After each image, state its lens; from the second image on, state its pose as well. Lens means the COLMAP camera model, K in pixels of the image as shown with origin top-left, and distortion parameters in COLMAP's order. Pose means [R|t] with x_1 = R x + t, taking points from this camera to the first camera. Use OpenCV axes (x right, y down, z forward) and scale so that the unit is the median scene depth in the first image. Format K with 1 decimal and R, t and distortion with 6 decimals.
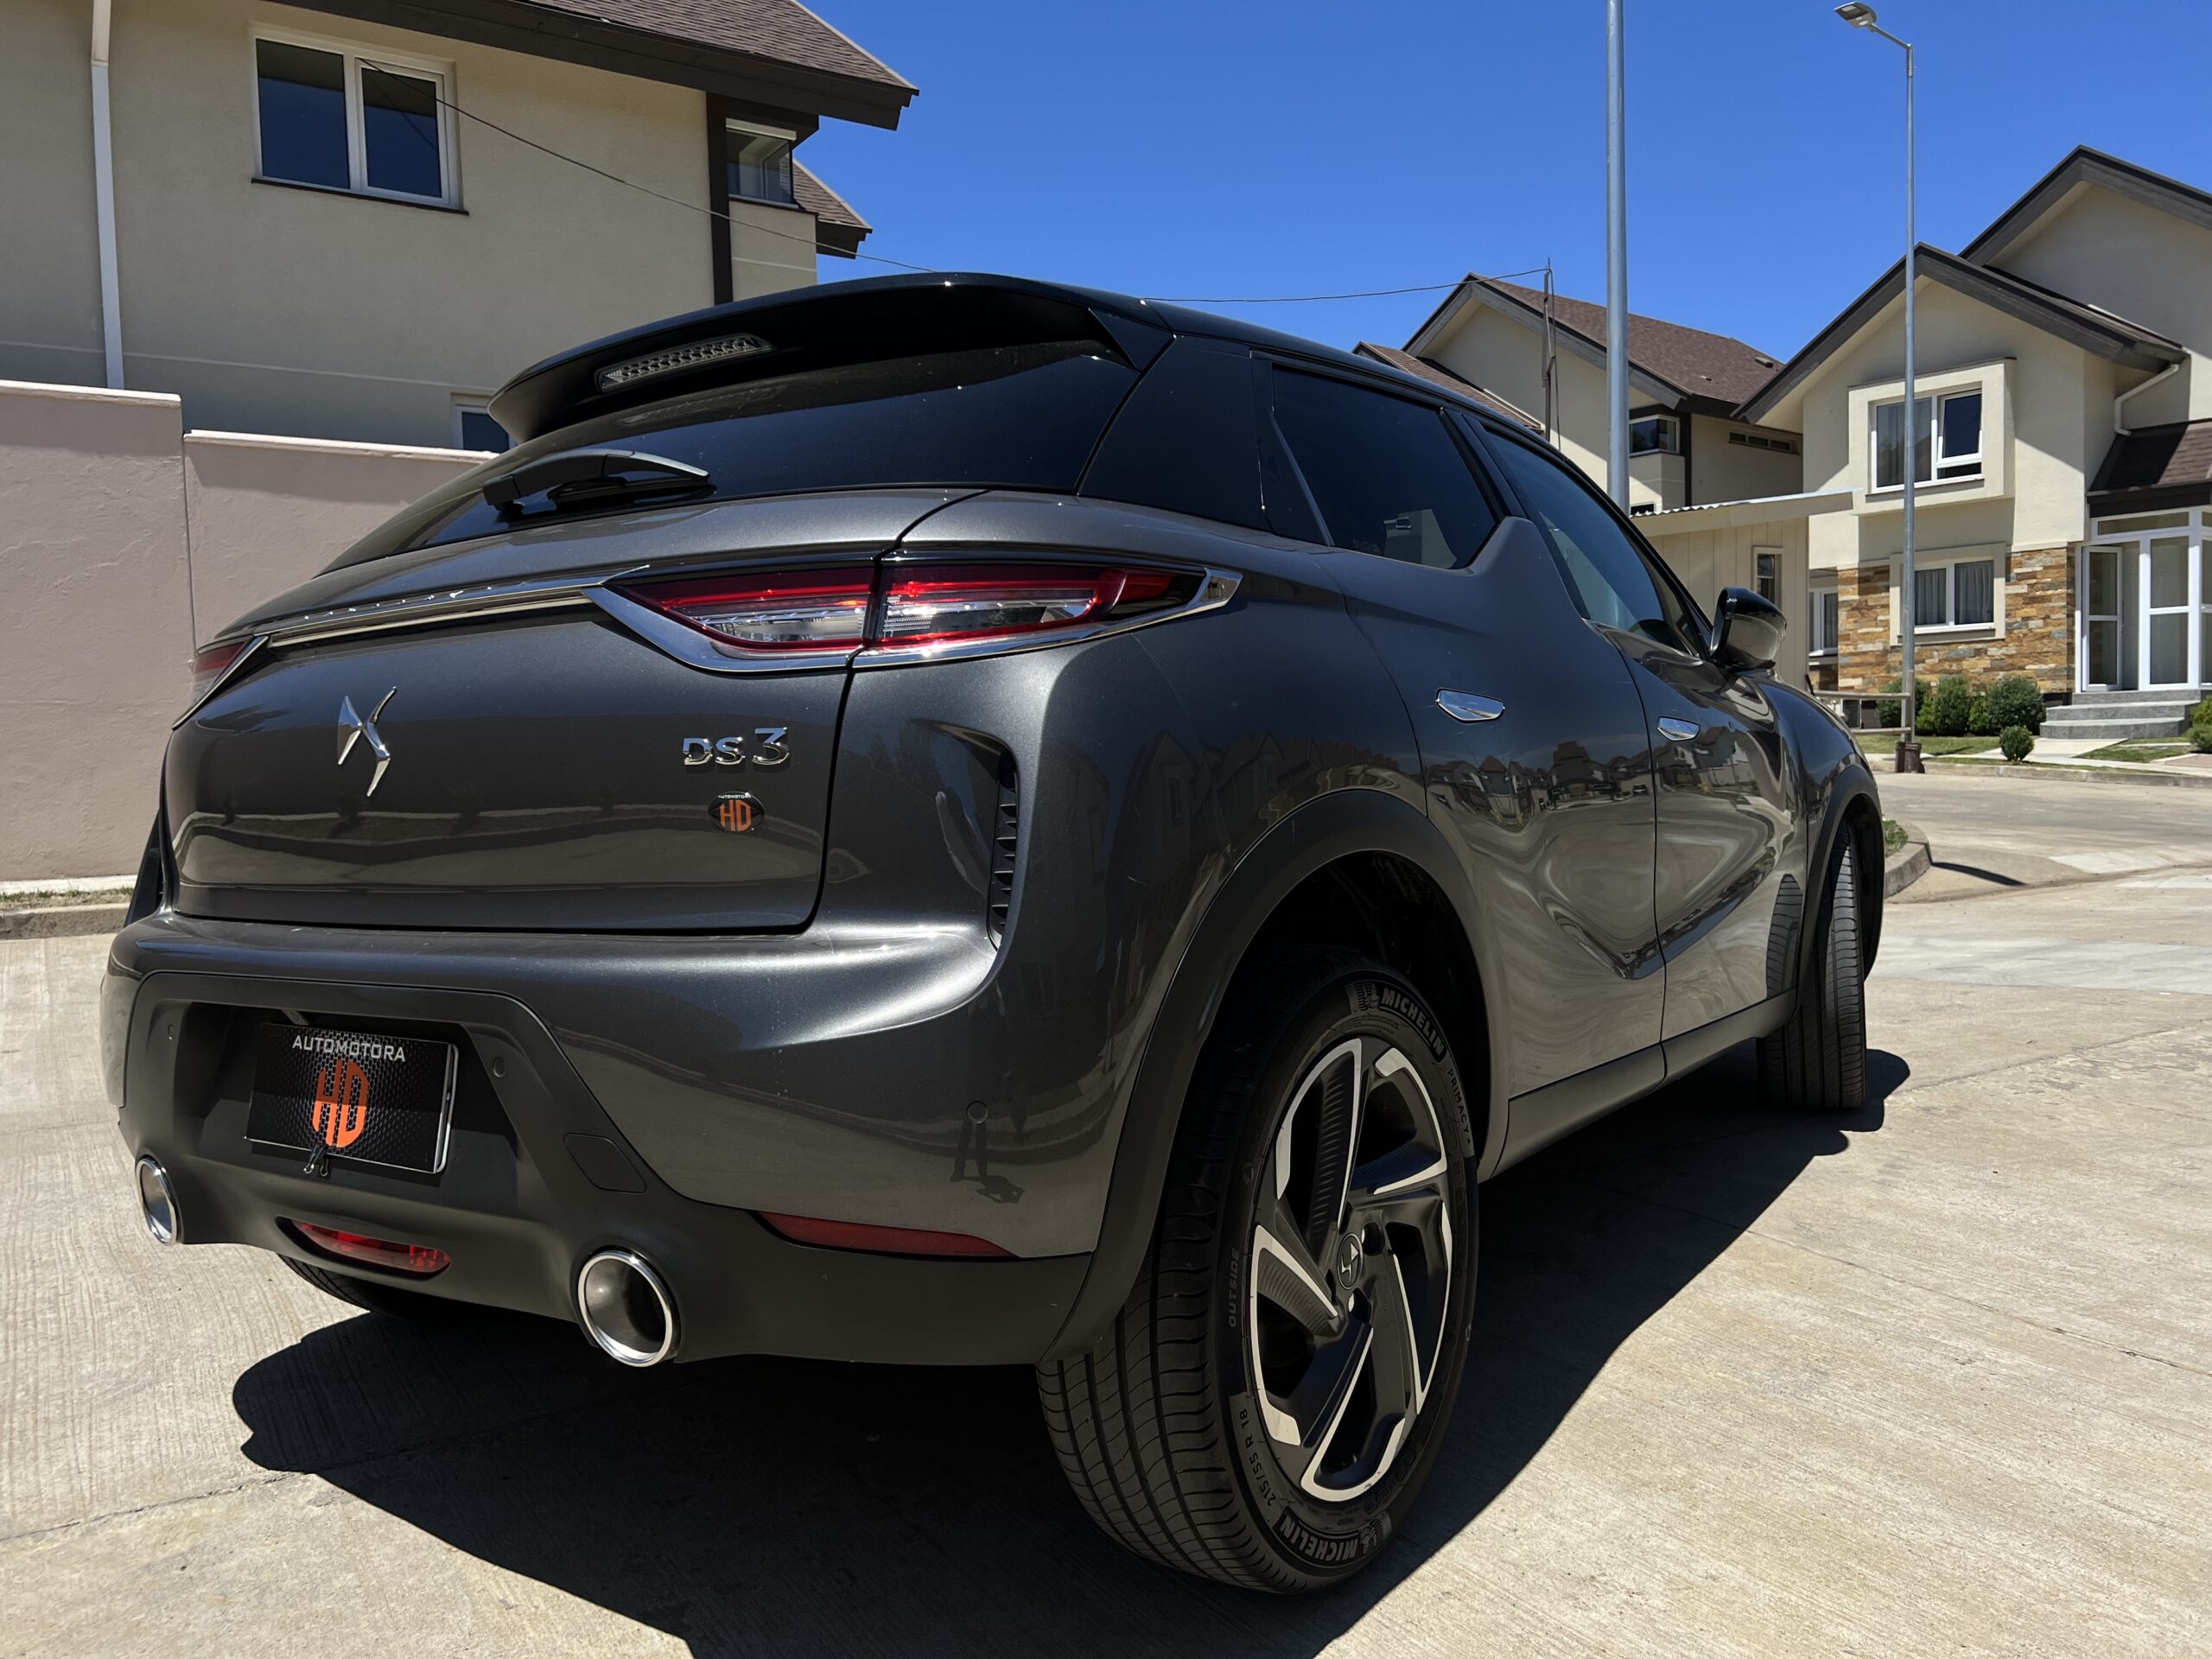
lens RADIAL K [[1665.5, 0, 1098.3], [0, 1665.5, 832.8], [0, 0, 1]] dist [0.046502, -0.052485]
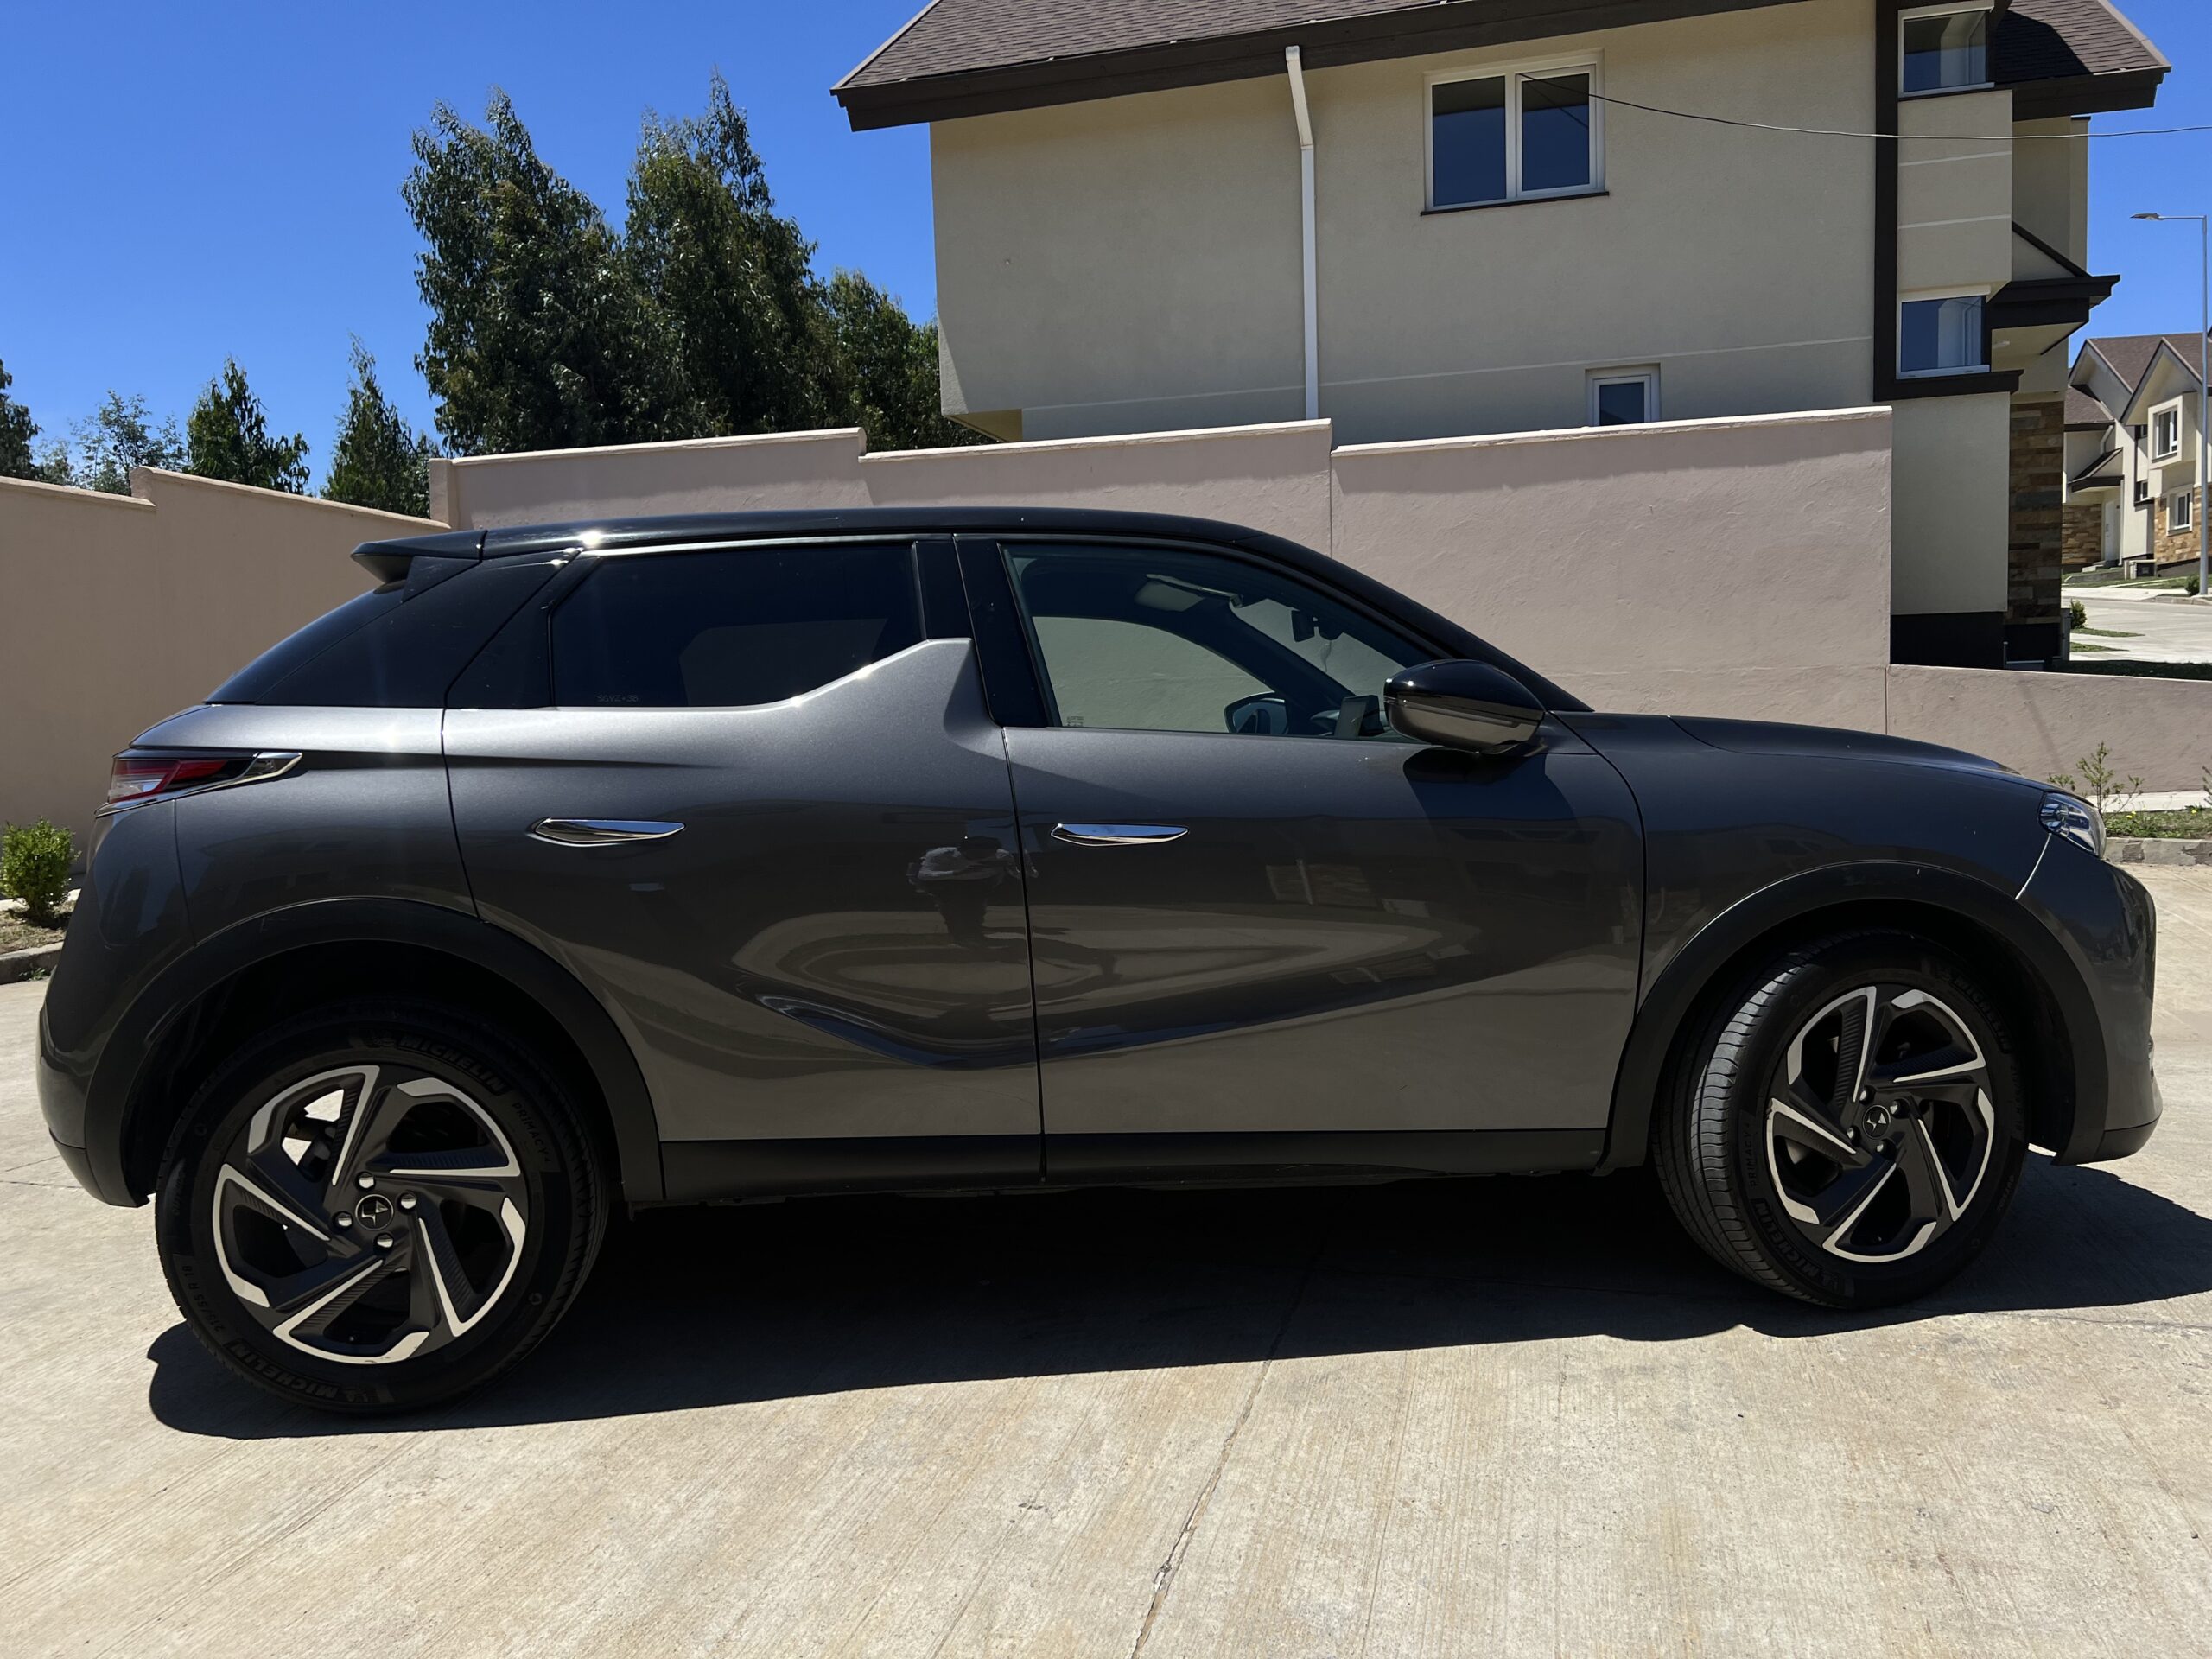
lens RADIAL K [[1665.5, 0, 1095.0], [0, 1665.5, 831.4], [0, 0, 1]] dist [0.046502, -0.052485]
pose [[0.647744, 0.062222, -0.759313, 0.879724], [-0.026807, 0.997904, 0.058904, -0.097627], [0.761387, -0.017800, 0.648054, 0.277014]]
